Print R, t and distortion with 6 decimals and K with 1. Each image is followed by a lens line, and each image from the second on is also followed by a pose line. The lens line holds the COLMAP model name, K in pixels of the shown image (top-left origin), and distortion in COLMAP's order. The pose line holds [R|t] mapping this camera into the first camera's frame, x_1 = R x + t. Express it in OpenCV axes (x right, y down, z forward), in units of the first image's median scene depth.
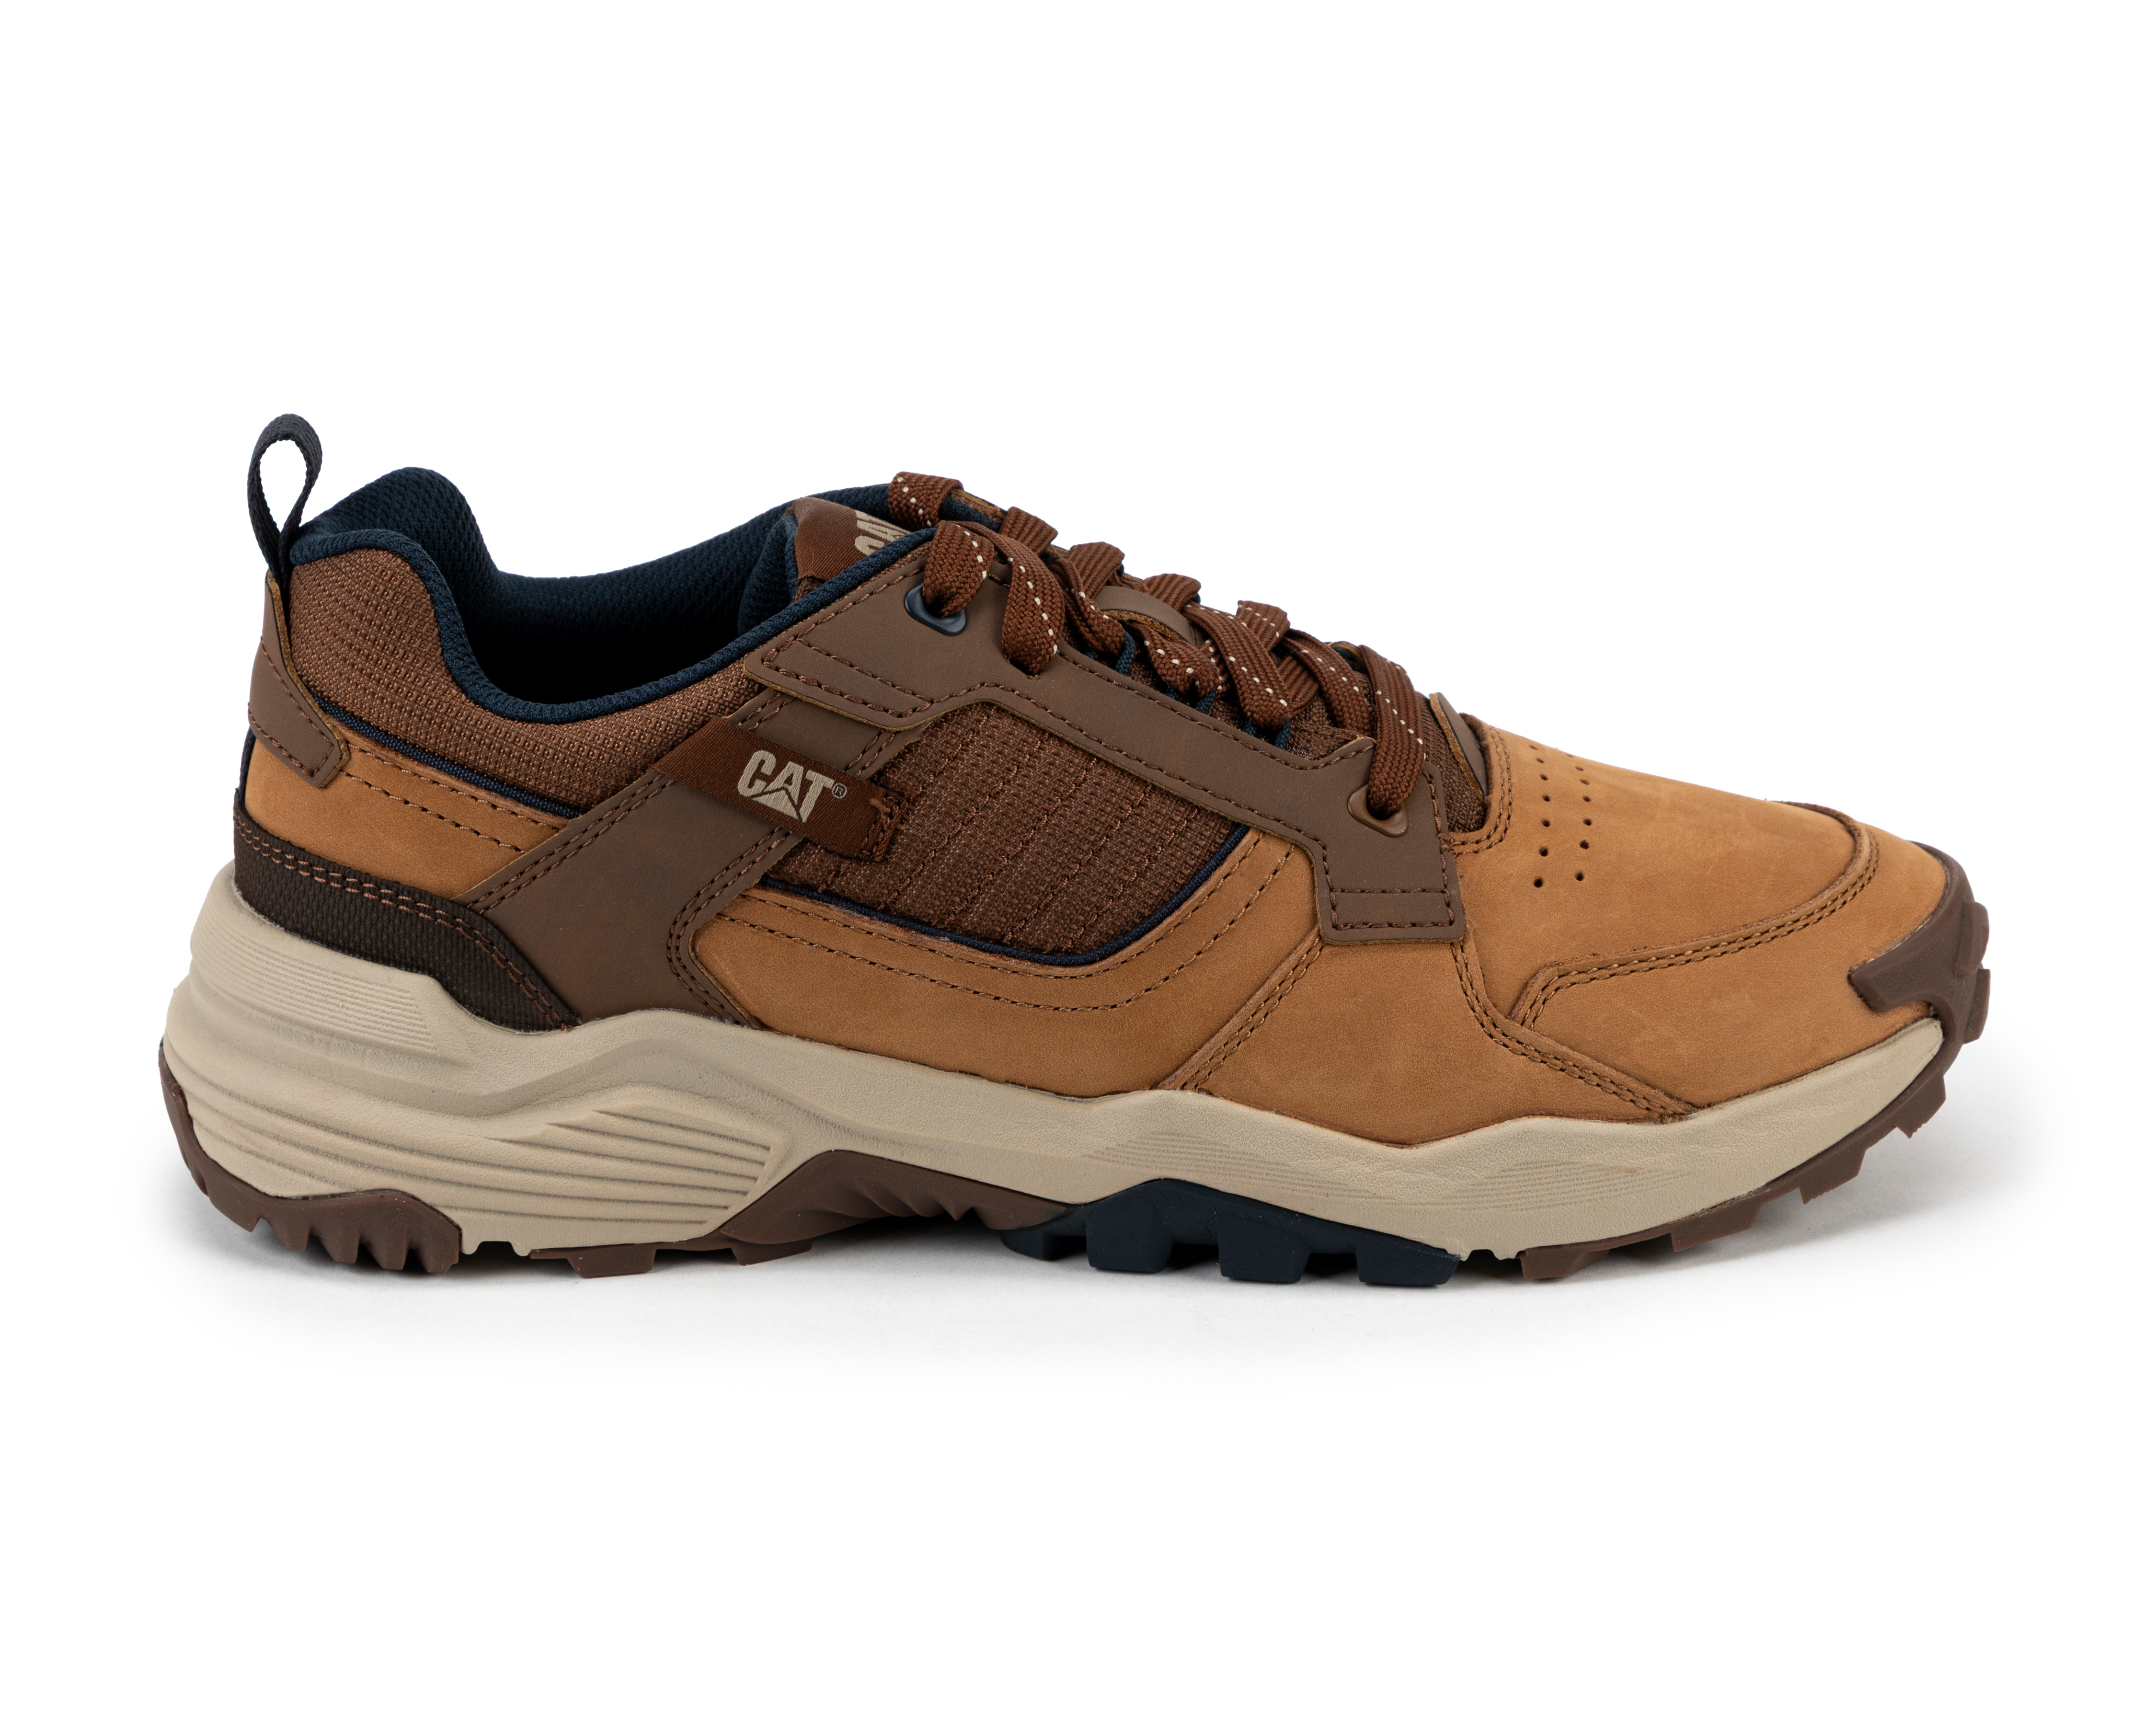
lens RADIAL K [[4994.1, 0, 1077.6], [0, 4994.1, 862.1], [0, 0, 1]] dist [-0.057403, 0.000000]
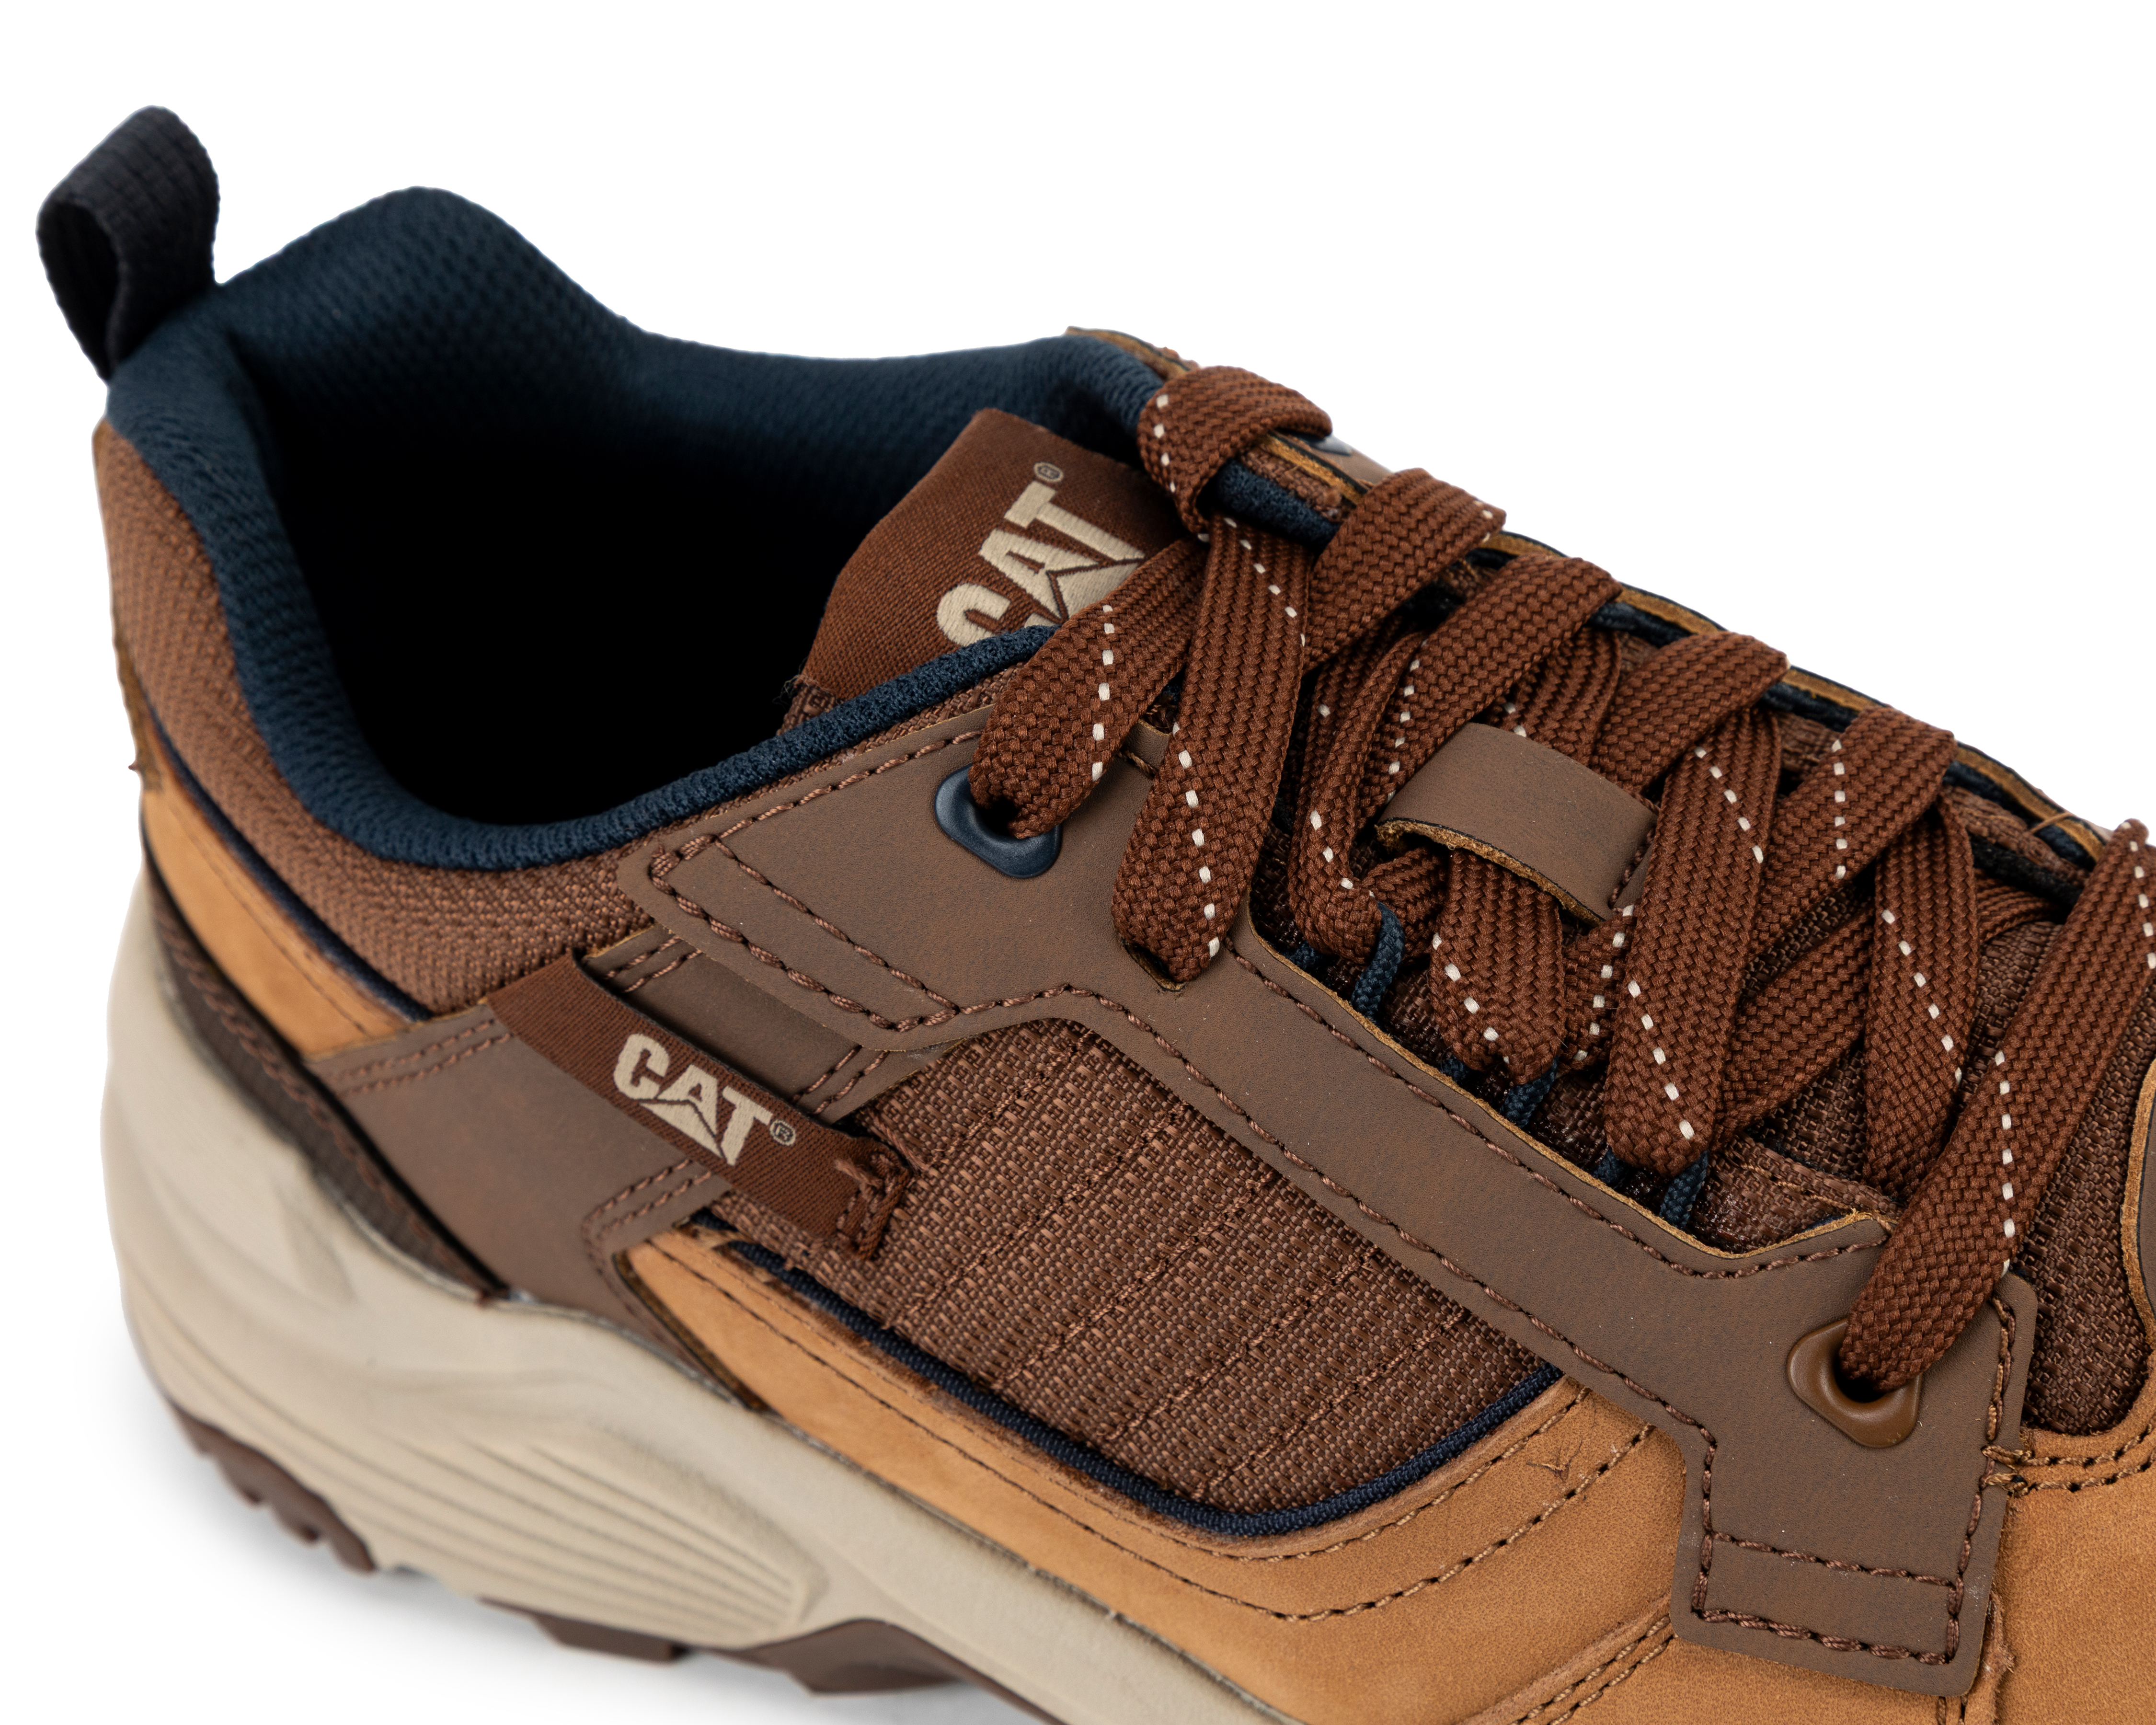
lens RADIAL K [[4670.0, 0, 1079.0], [0, 4670.0, 862.9], [0, 0, 1]] dist [-0.040591, 0.000000]
pose [[0.860989, 0.235362, -0.450891, 0.185957], [-0.044292, 0.917820, 0.394519, -0.227724], [0.506691, -0.319705, 0.800657, 0.635827]]
